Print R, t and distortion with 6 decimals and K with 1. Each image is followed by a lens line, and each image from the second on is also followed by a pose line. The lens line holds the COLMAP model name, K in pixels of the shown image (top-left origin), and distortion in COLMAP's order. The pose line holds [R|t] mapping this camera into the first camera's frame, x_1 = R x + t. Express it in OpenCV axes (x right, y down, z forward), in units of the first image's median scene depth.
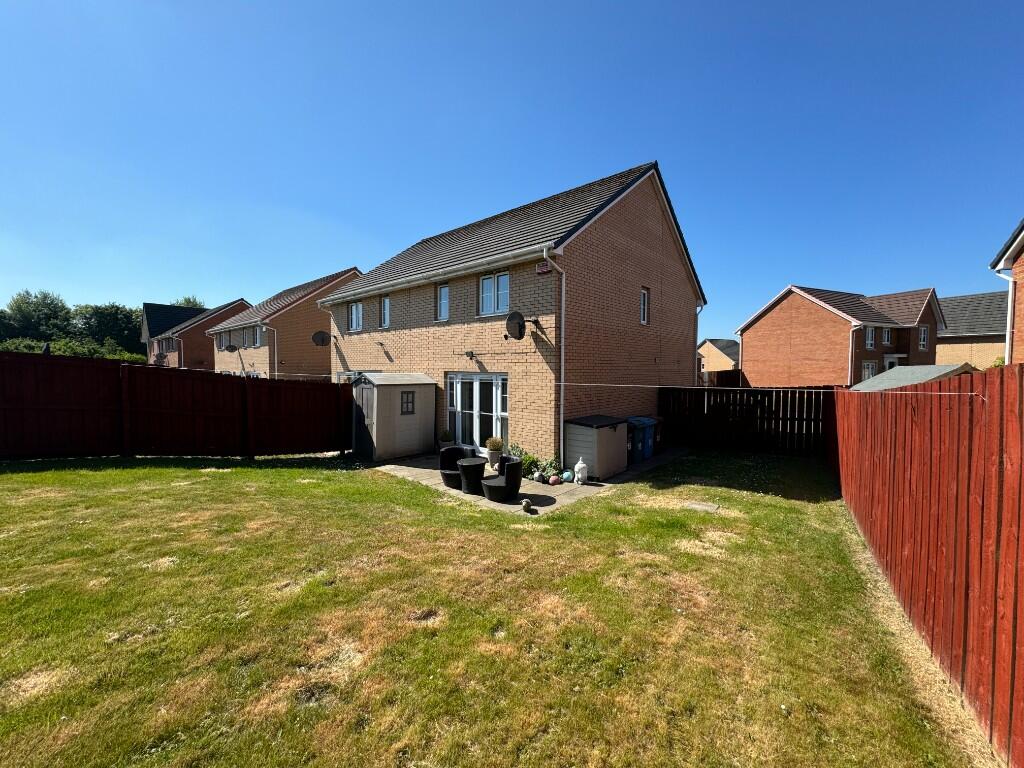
lens RADIAL K [[408.6, 0, 511.0], [0, 408.6, 382.5], [0, 0, 1]] dist [-0.003307, 0.000543]
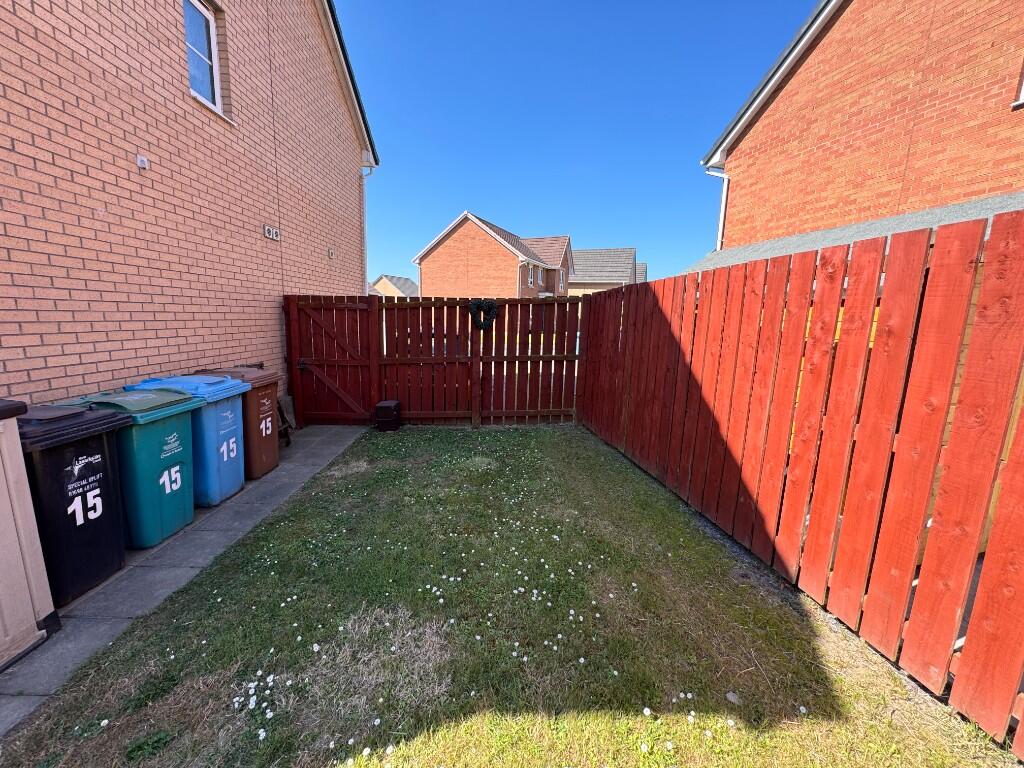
lens RADIAL K [[408.6, 0, 511.0], [0, 408.6, 382.5], [0, 0, 1]] dist [-0.003307, 0.000543]
pose [[0.736123, -0.095819, 0.670032, 0.116250], [0.002910, 0.990368, 0.138432, 0.017745], [-0.676842, -0.099954, 0.729311, 0.244683]]
